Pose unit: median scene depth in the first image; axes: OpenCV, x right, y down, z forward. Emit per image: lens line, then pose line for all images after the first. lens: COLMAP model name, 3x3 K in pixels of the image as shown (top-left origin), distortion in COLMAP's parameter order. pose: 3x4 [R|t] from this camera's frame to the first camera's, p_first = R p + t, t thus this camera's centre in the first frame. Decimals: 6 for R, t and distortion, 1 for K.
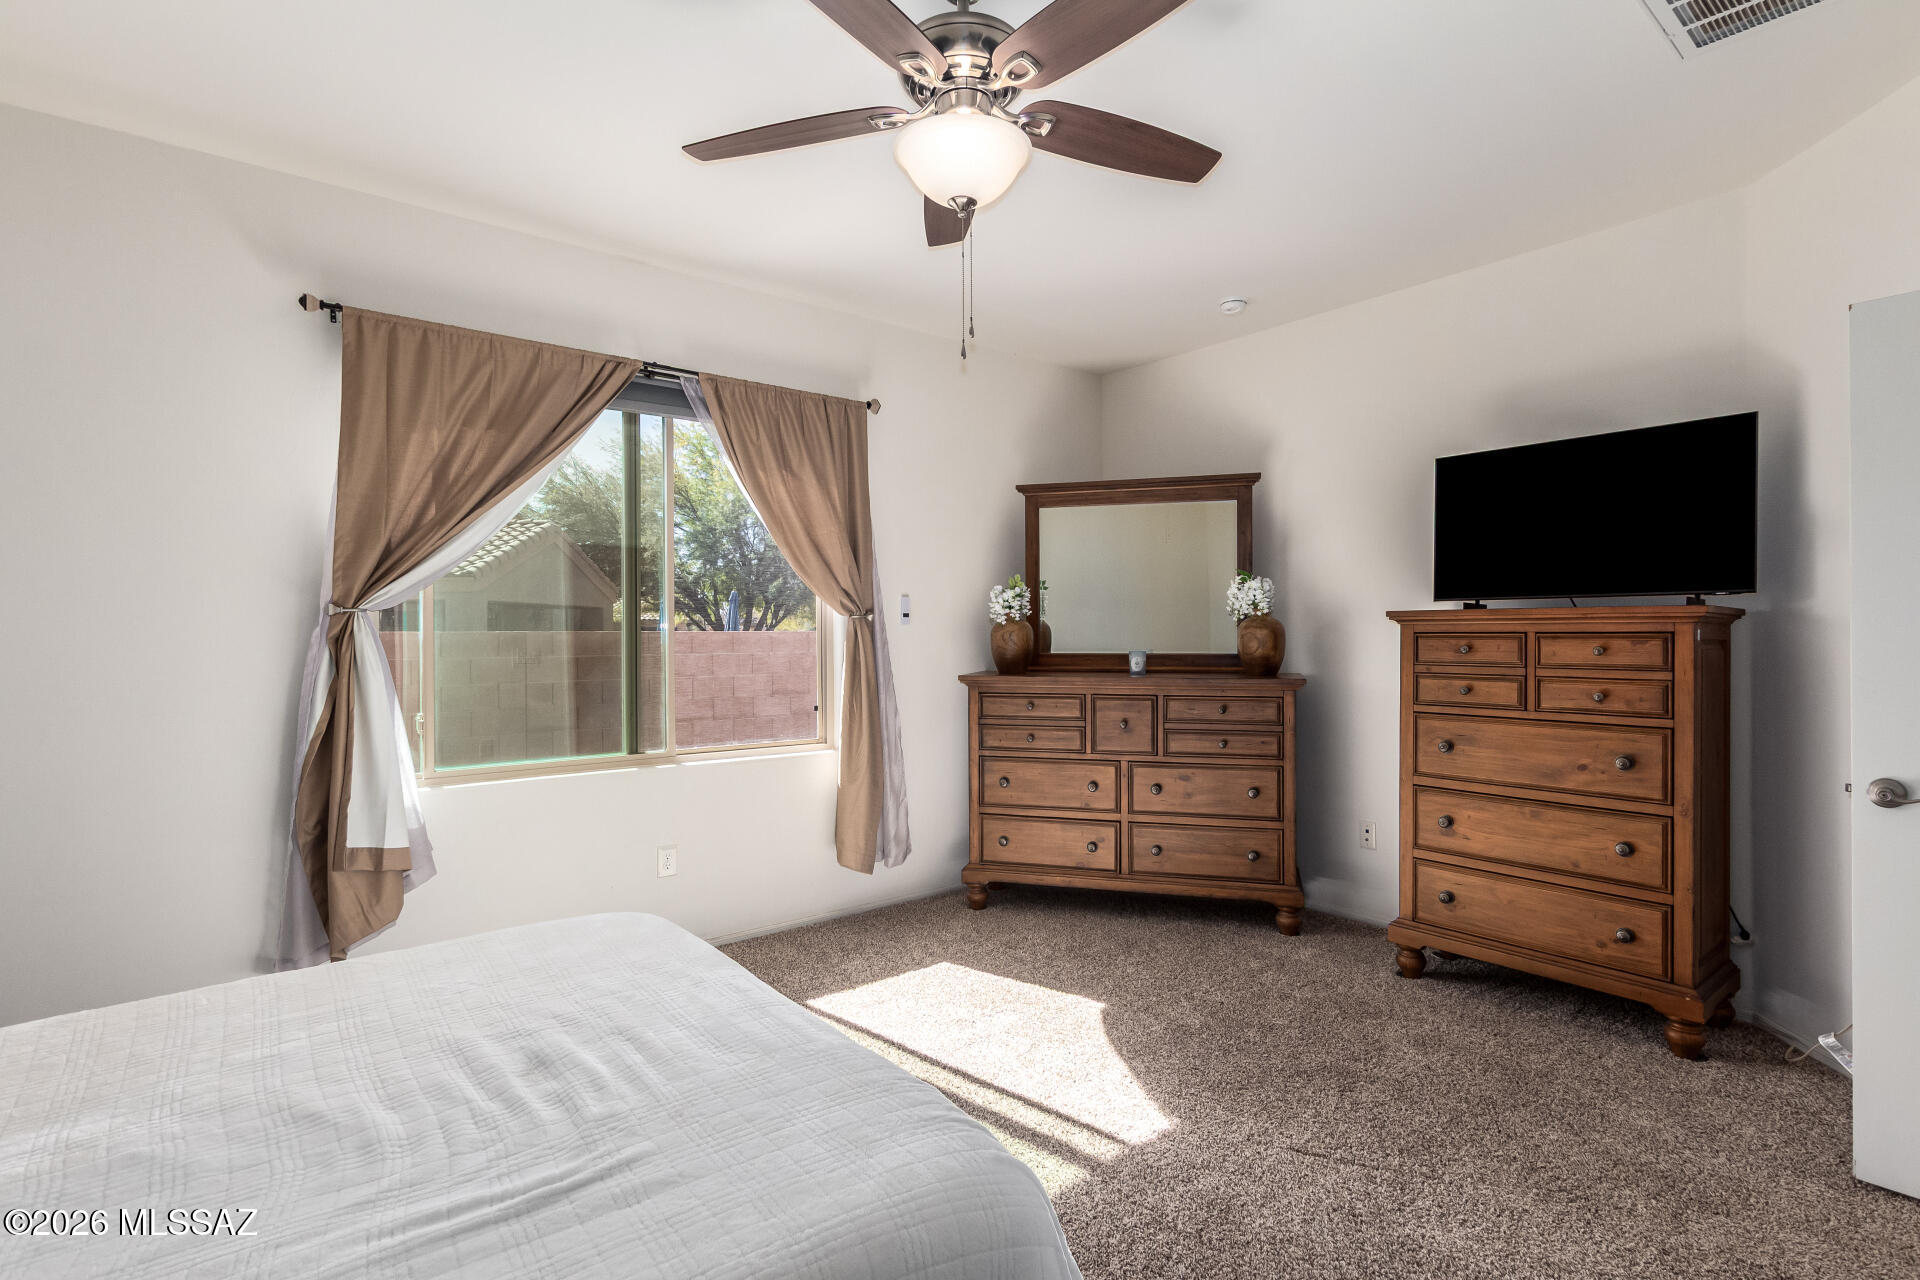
lens RADIAL K [[922.1, 0, 973.8], [0, 922.1, 632.8], [0, 0, 1]] dist [0.014191, -0.004529]
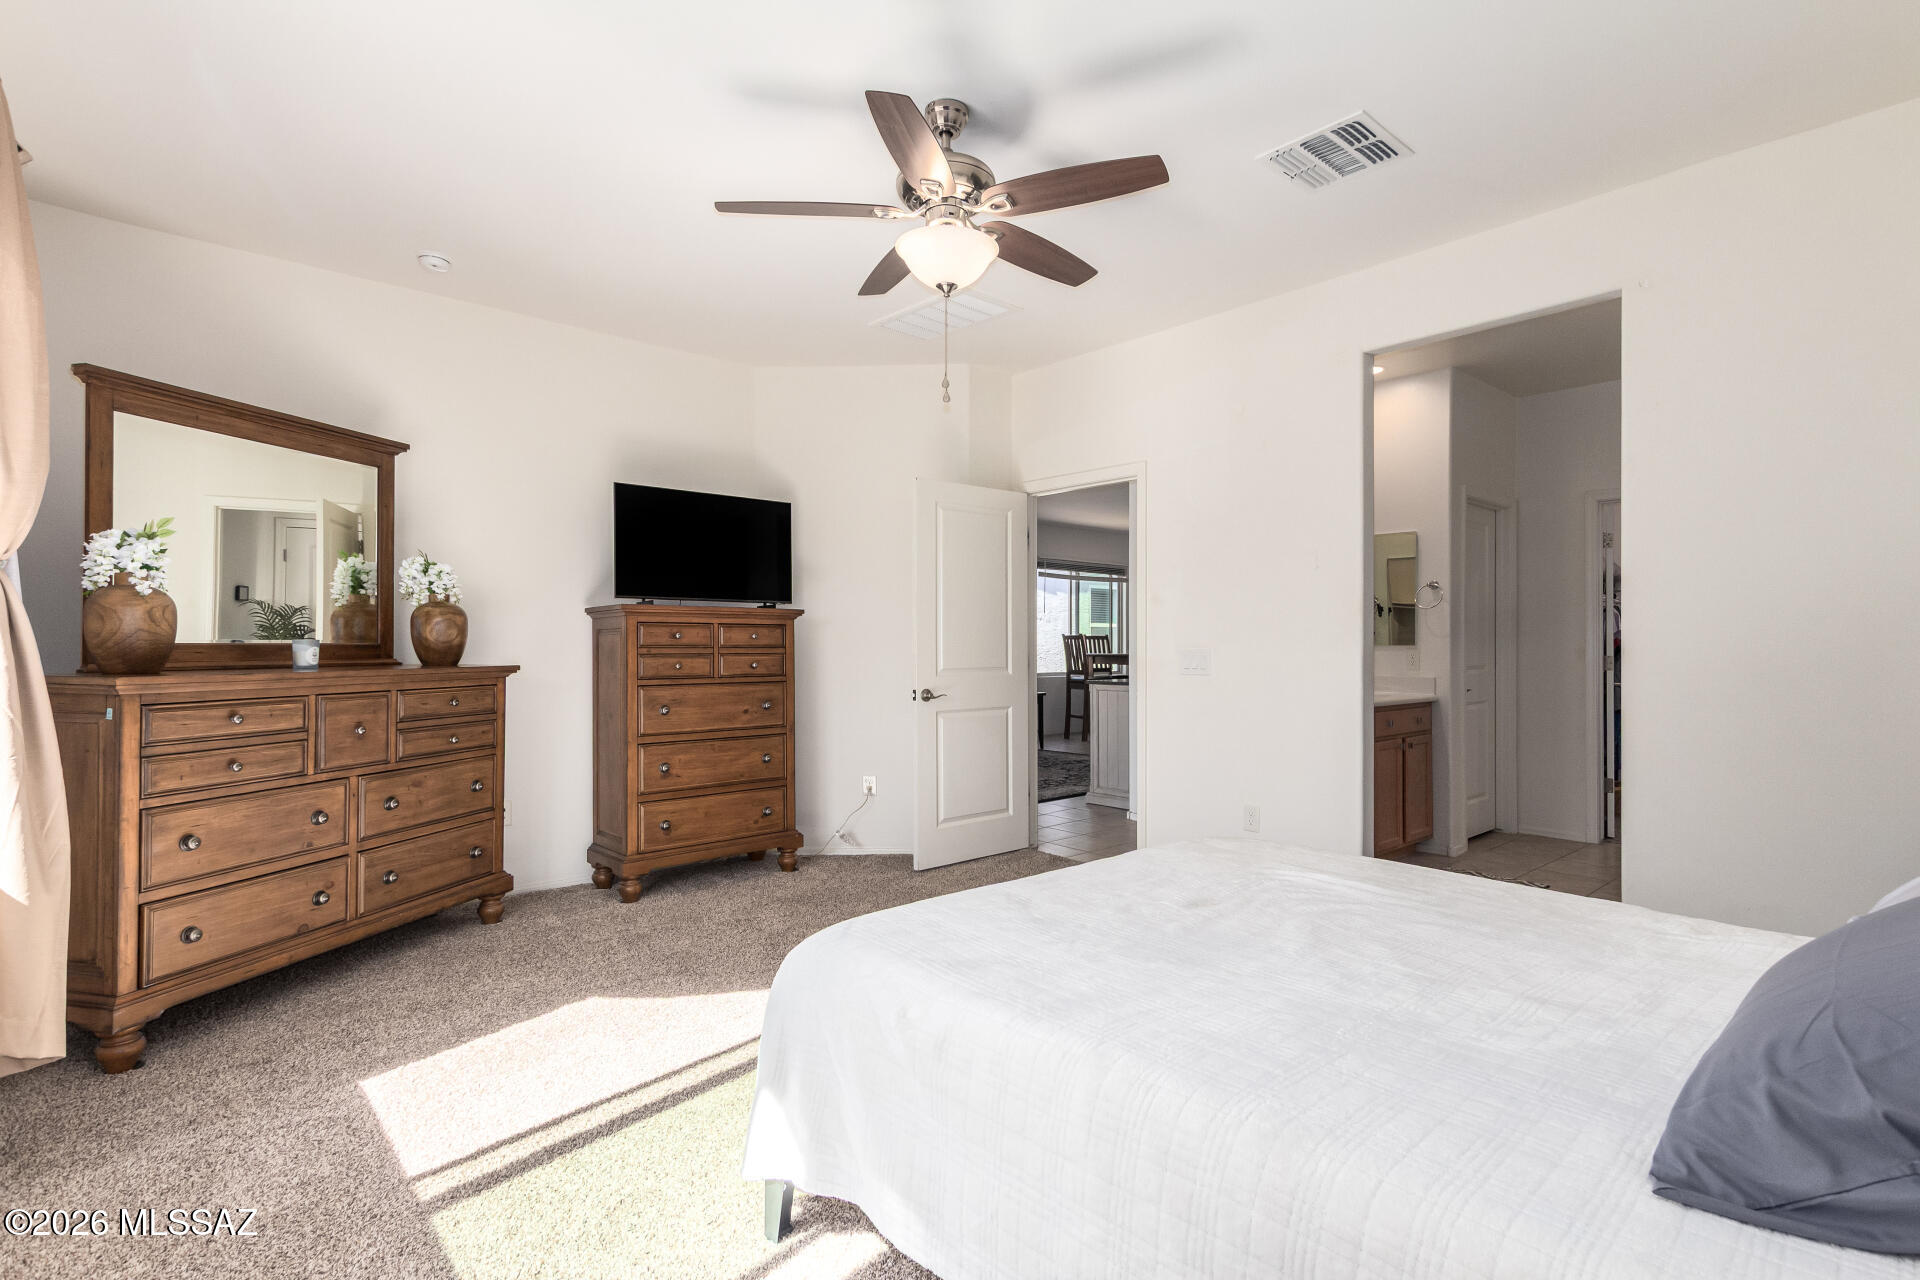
lens RADIAL K [[922.1, 0, 982.4], [0, 922.1, 642.6], [0, 0, 1]] dist [0.014191, -0.004529]
pose [[-0.053269, 0.007835, 0.998549, -0.667510], [0.003095, 0.999966, -0.007681, 0.032305], [-0.998575, 0.002681, -0.053291, 0.509599]]
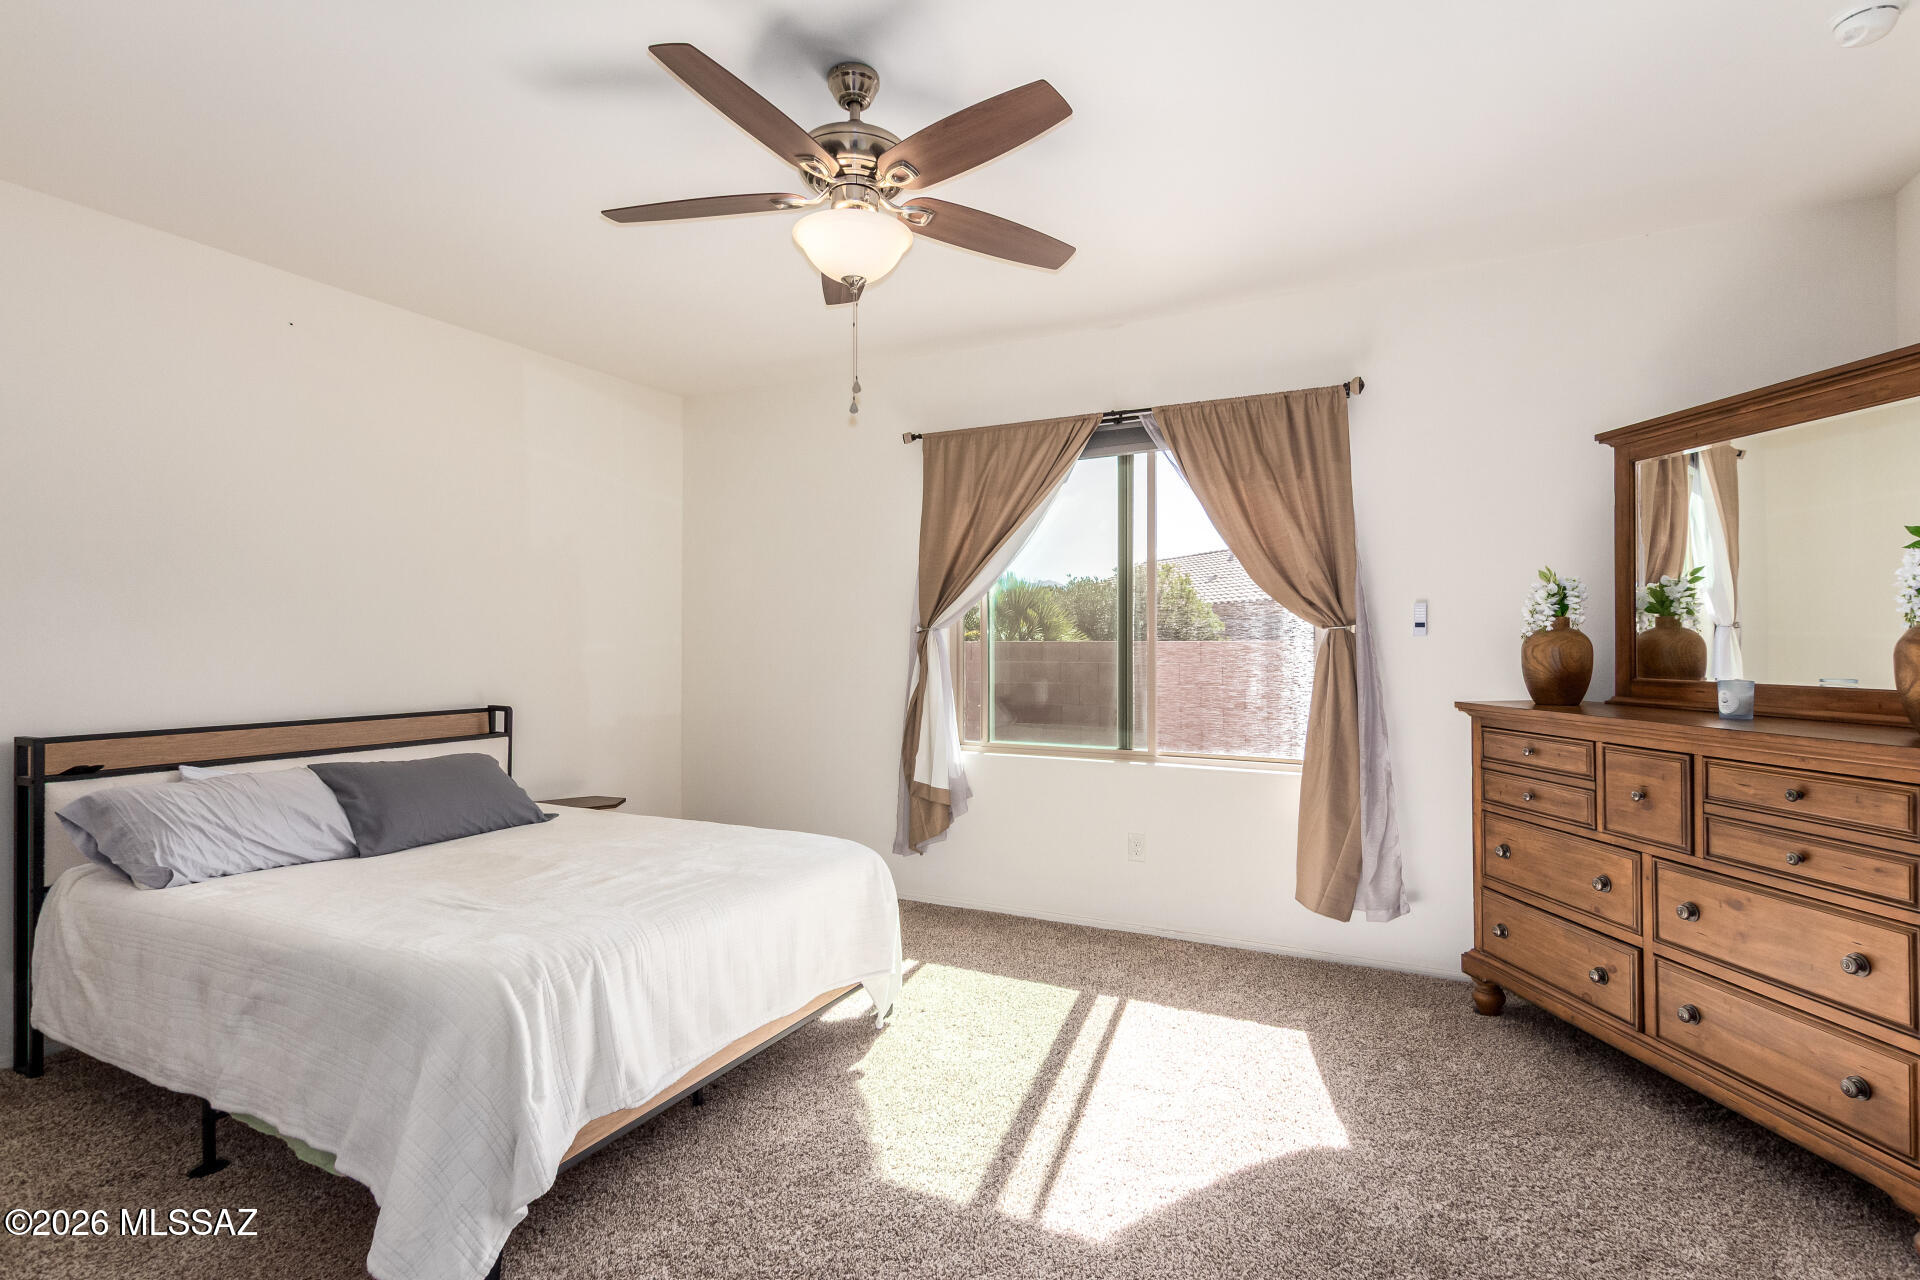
lens RADIAL K [[919.3, 0, 994.6], [0, 919.3, 634.4], [0, 0, 1]] dist [0.021216, -0.000400]
pose [[0.419542, -0.003643, -0.907729, 0.557175], [-0.002380, 0.999984, -0.005113, -0.005828], [0.907733, 0.004305, 0.419527, 0.336279]]
